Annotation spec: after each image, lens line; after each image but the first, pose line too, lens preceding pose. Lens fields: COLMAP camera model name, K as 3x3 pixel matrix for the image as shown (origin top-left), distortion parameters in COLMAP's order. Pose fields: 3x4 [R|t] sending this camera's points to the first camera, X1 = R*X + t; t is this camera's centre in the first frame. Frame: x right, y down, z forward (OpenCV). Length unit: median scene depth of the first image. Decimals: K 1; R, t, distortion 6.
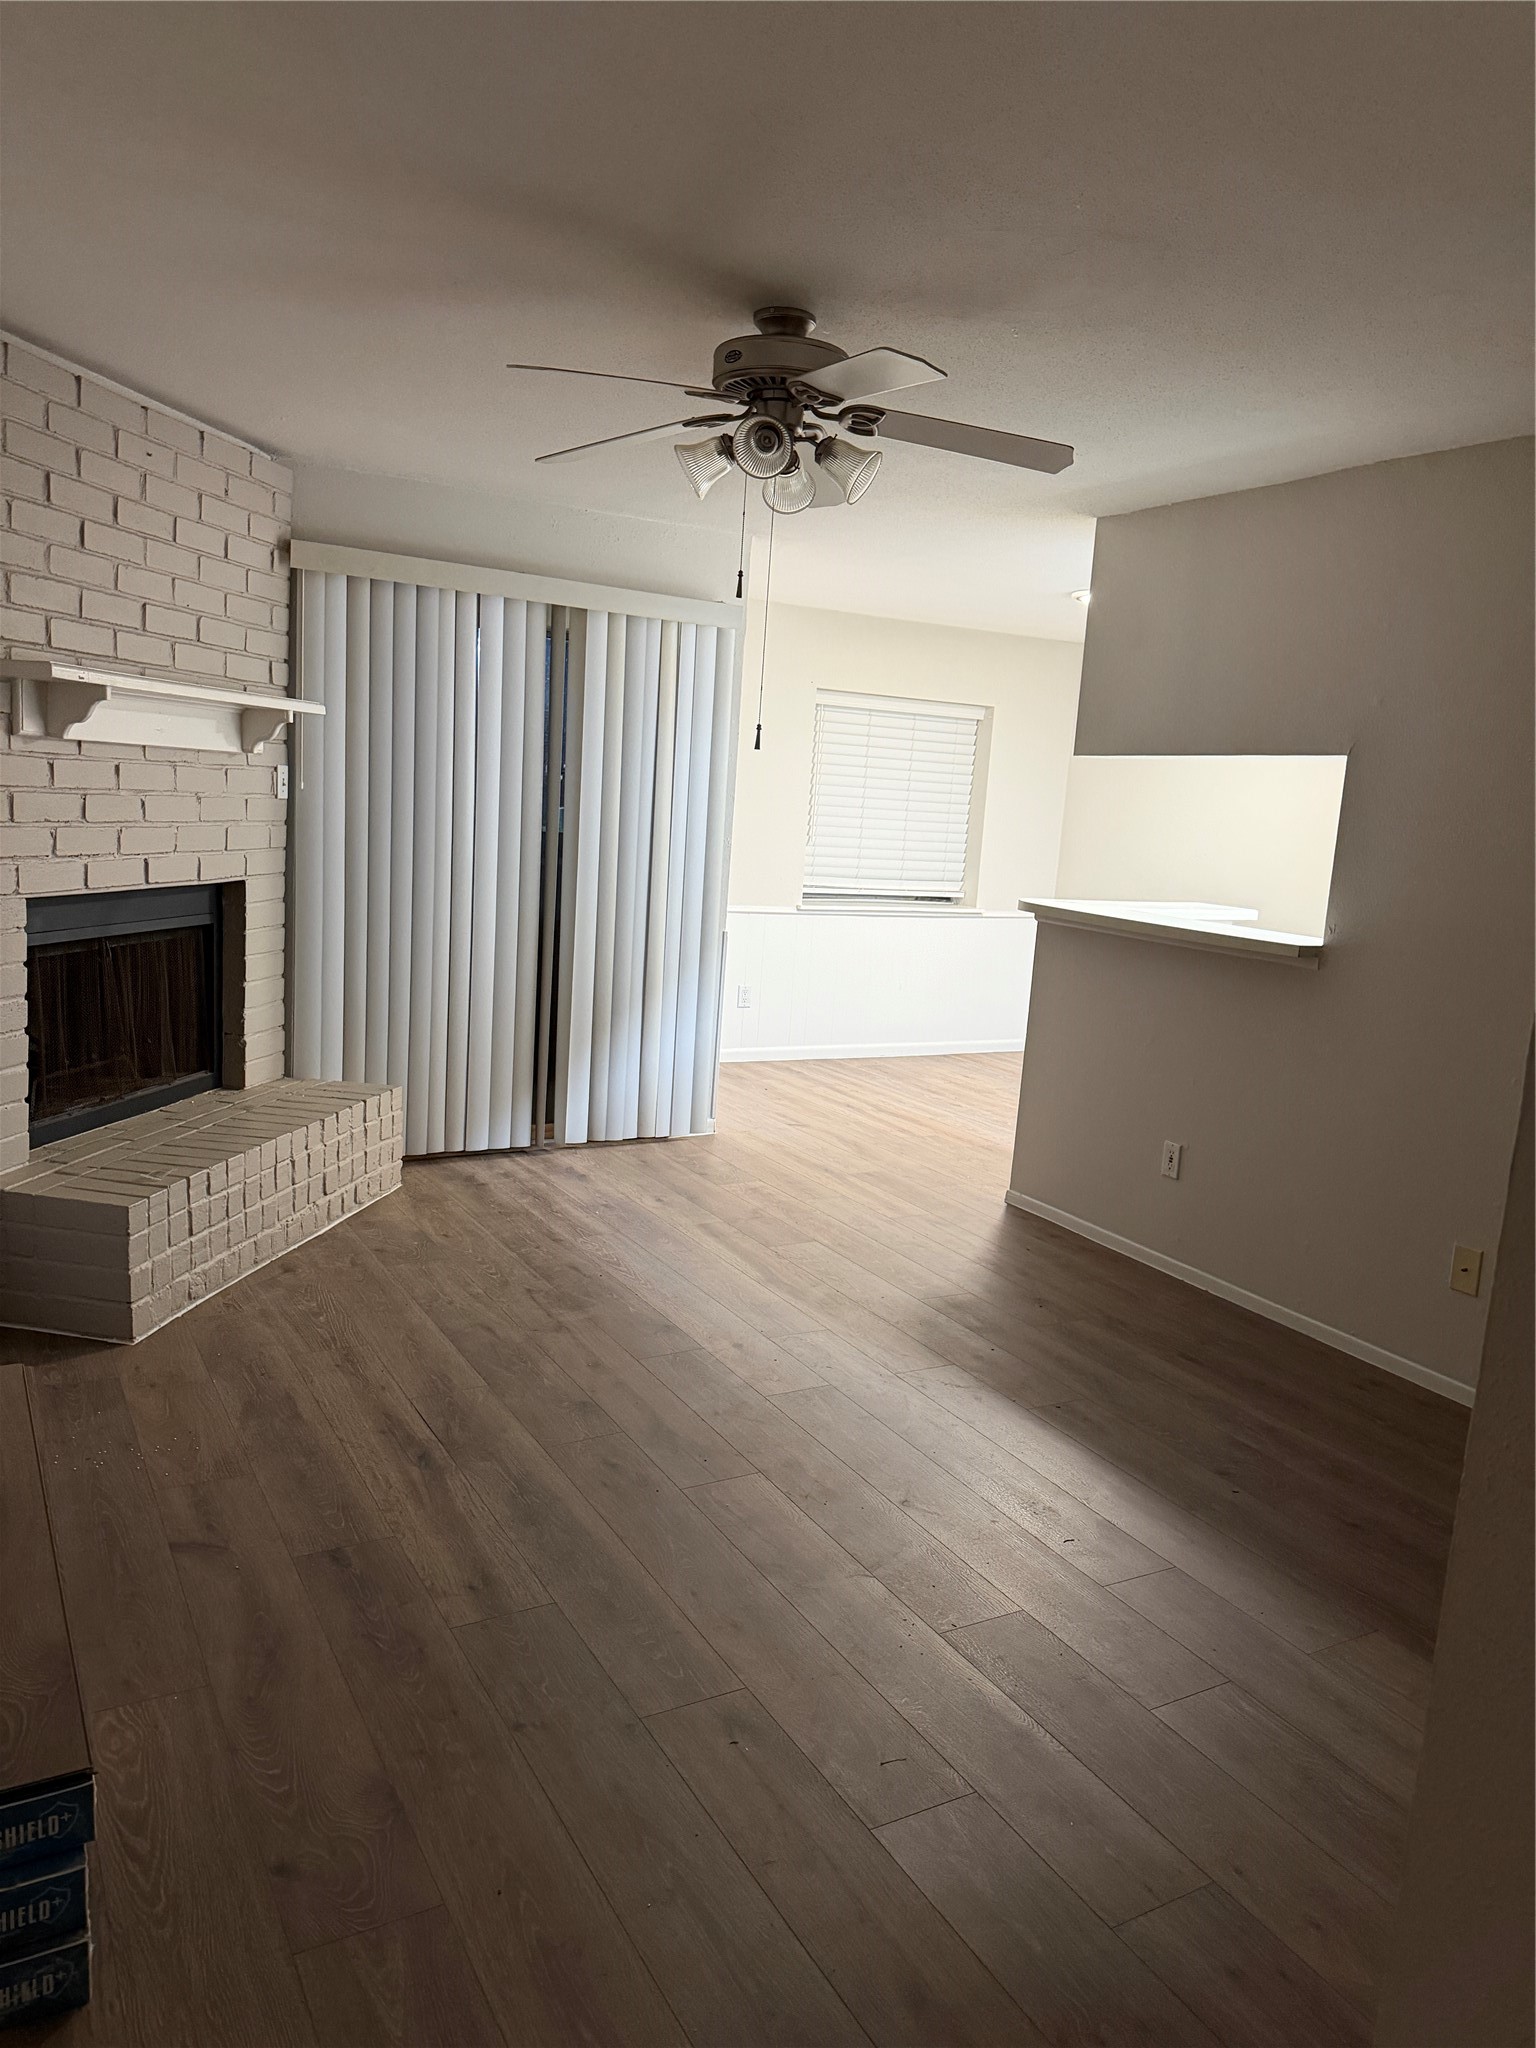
lens RADIAL K [[1455.9, 0, 769.2], [0, 1455.9, 1027.8], [0, 0, 1]] dist [-0.031036, -0.002299]
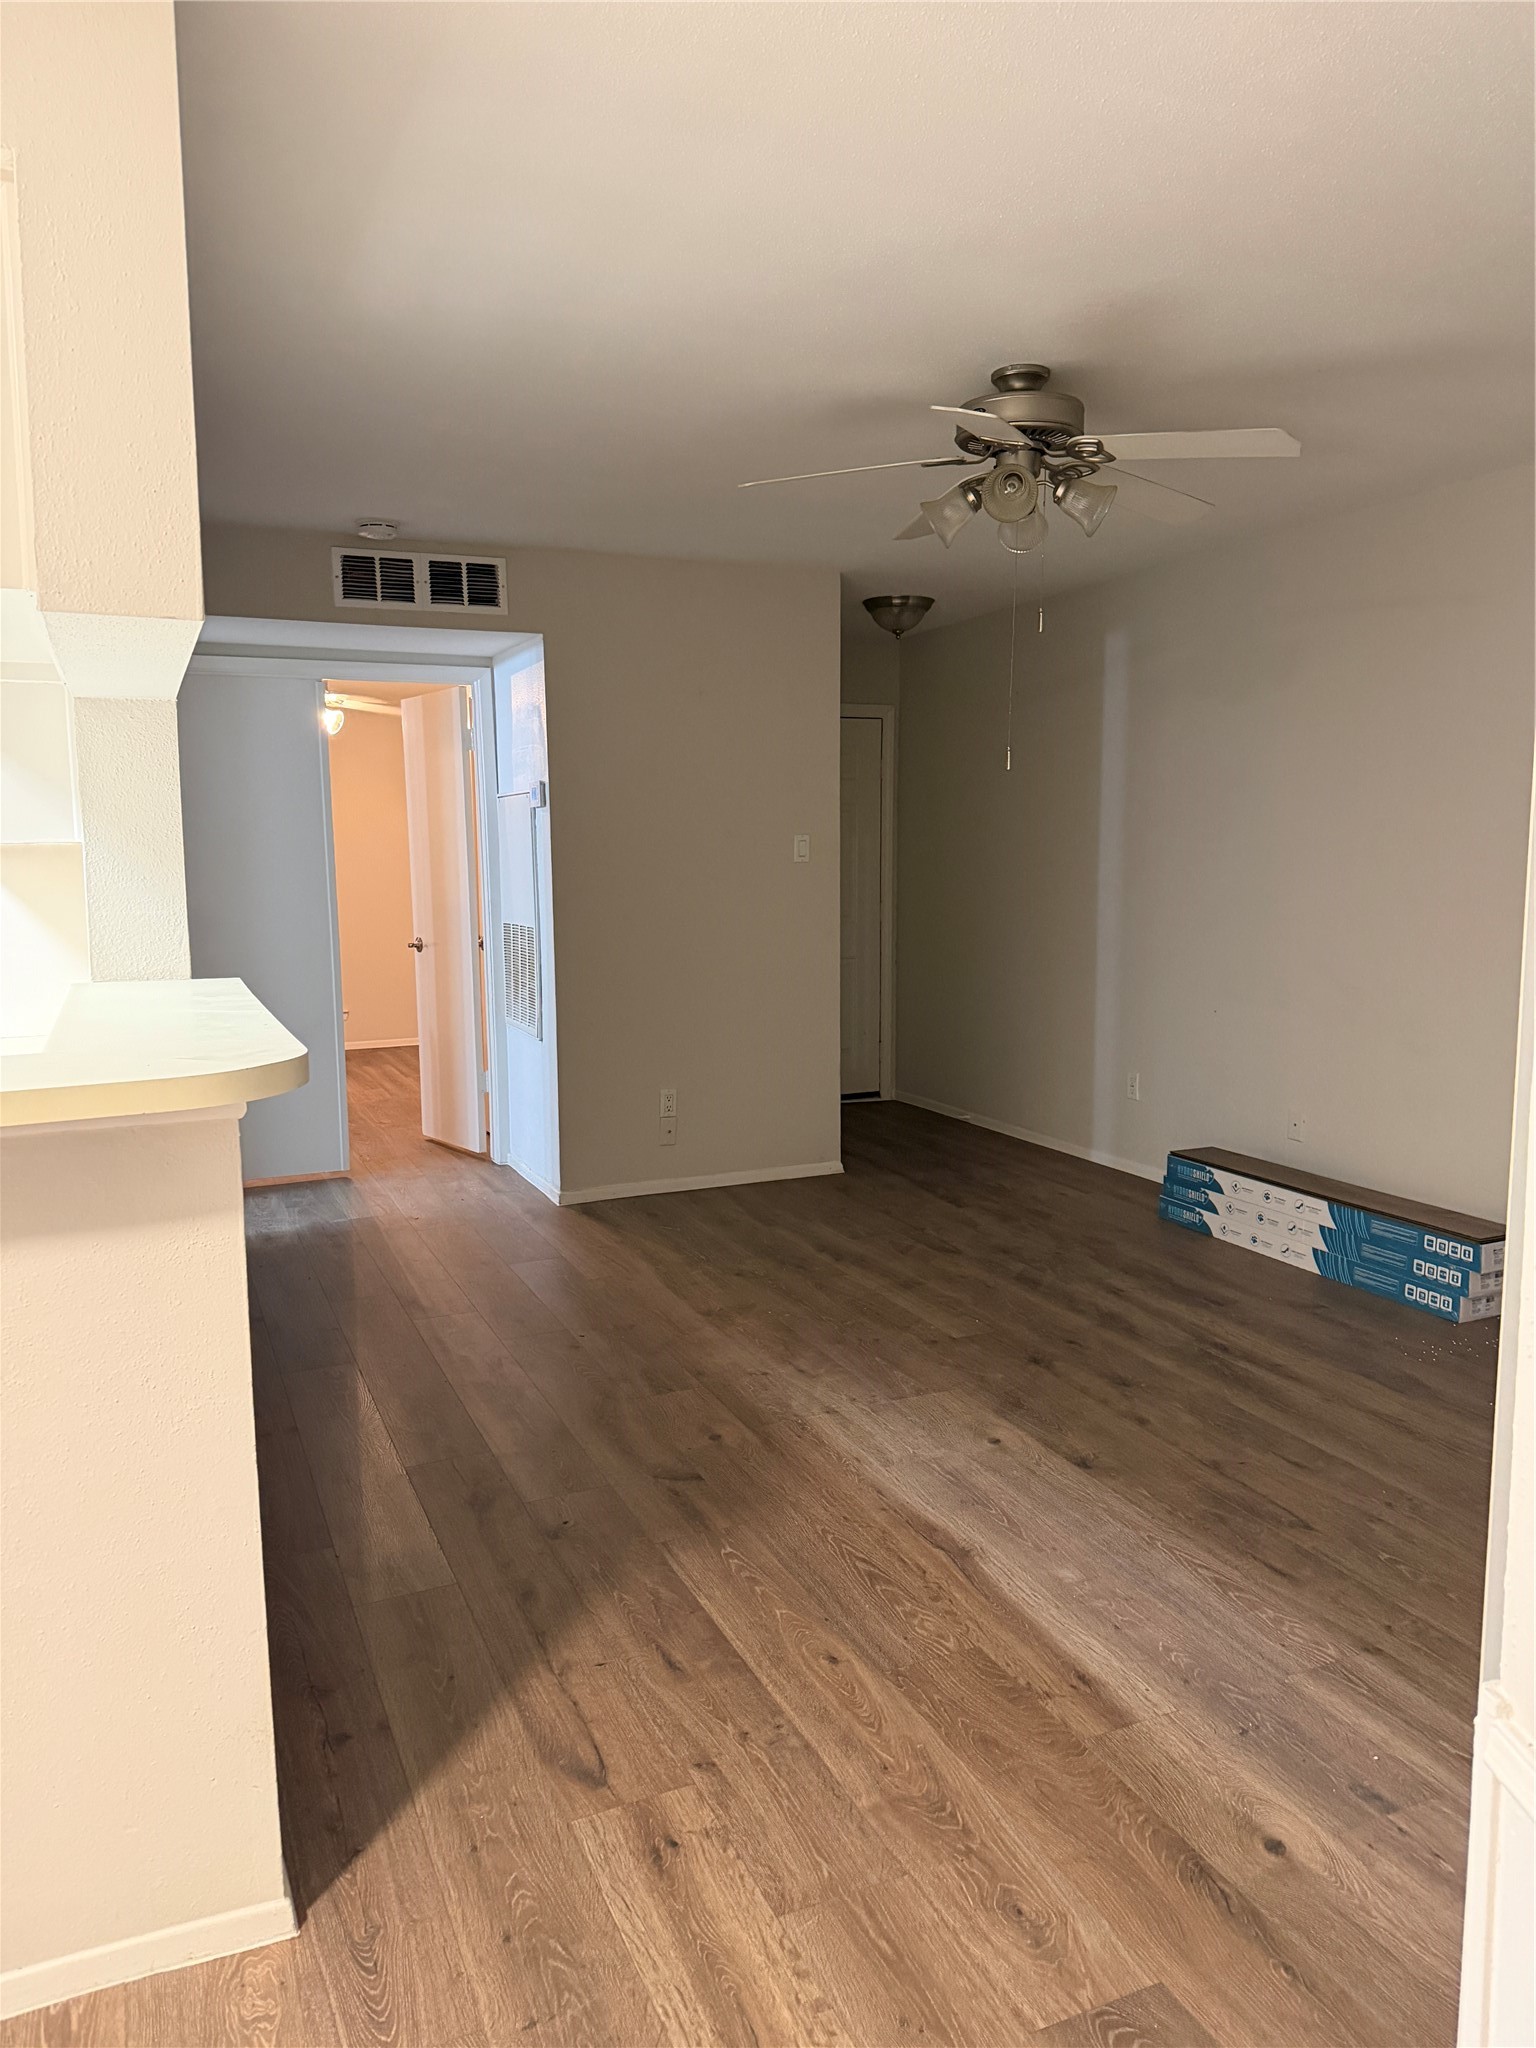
lens RADIAL K [[1455.9, 0, 765.5], [0, 1455.9, 1024.3], [0, 0, 1]] dist [-0.031036, -0.002299]
pose [[-0.993873, -0.064676, 0.089630, 0.054334], [-0.036697, 0.958010, 0.284376, -0.272897], [-0.104259, 0.279345, -0.954514, 1.852554]]
